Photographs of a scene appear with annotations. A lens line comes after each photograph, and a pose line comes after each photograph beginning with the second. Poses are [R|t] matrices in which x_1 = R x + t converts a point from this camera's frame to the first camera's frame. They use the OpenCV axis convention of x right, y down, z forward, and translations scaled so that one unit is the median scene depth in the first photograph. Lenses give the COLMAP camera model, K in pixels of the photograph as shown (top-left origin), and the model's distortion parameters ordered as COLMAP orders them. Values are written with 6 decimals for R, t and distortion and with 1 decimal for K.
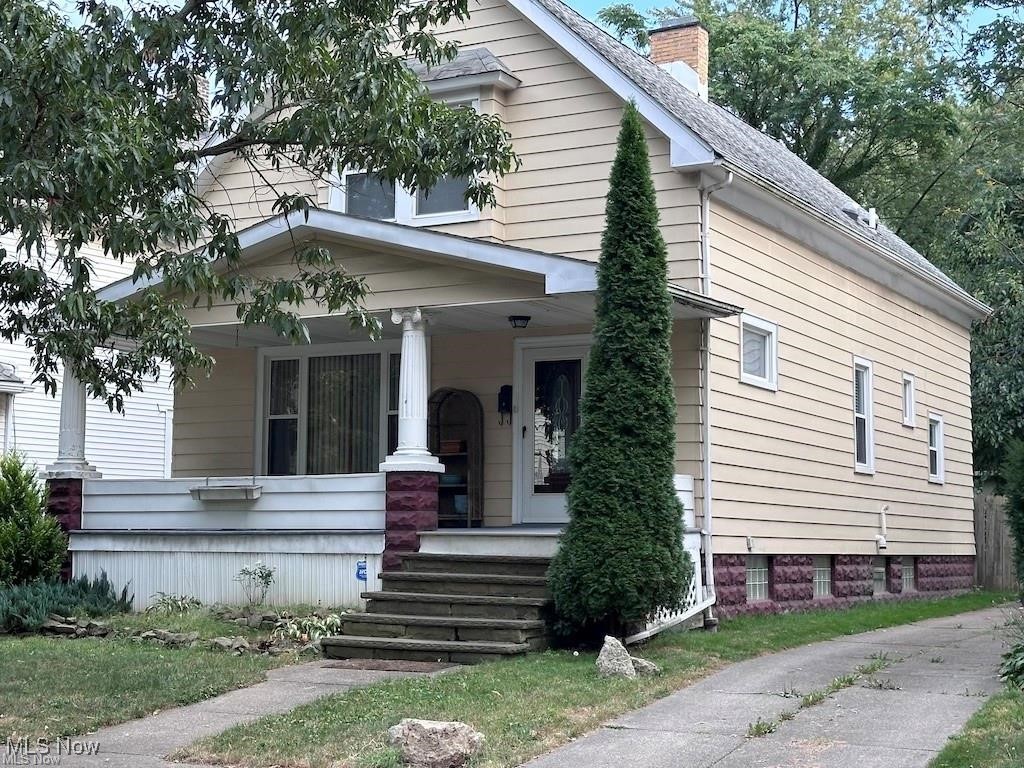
lens RADIAL K [[1609.4, 0, 511.9], [0, 1609.4, 383.8], [0, 0, 1]] dist [-0.018517, 0.000000]
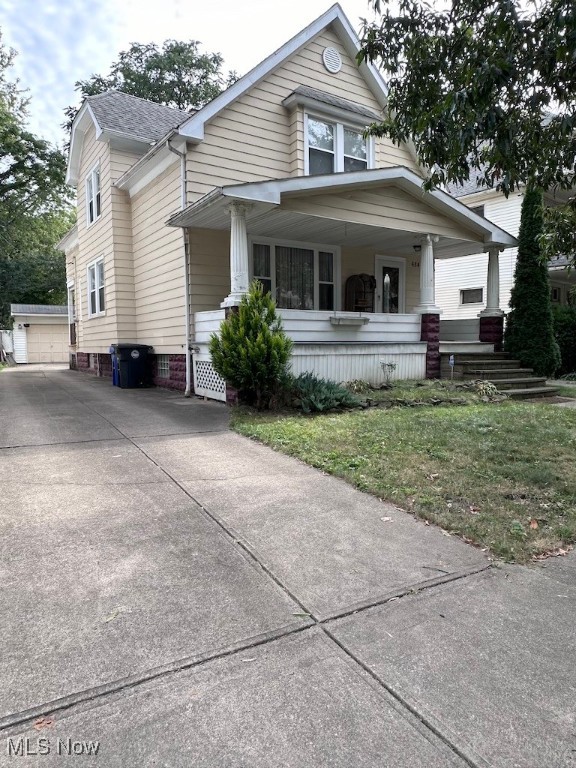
lens RADIAL K [[517.1, 0, 287.6], [0, 517.1, 384.4], [0, 0, 1]] dist [0.001685, -0.000005]
pose [[0.469079, -0.067973, 0.880537, -0.769204], [-0.074713, 0.990405, 0.116256, 0.082354], [-0.879990, -0.120320, 0.459499, 0.856784]]
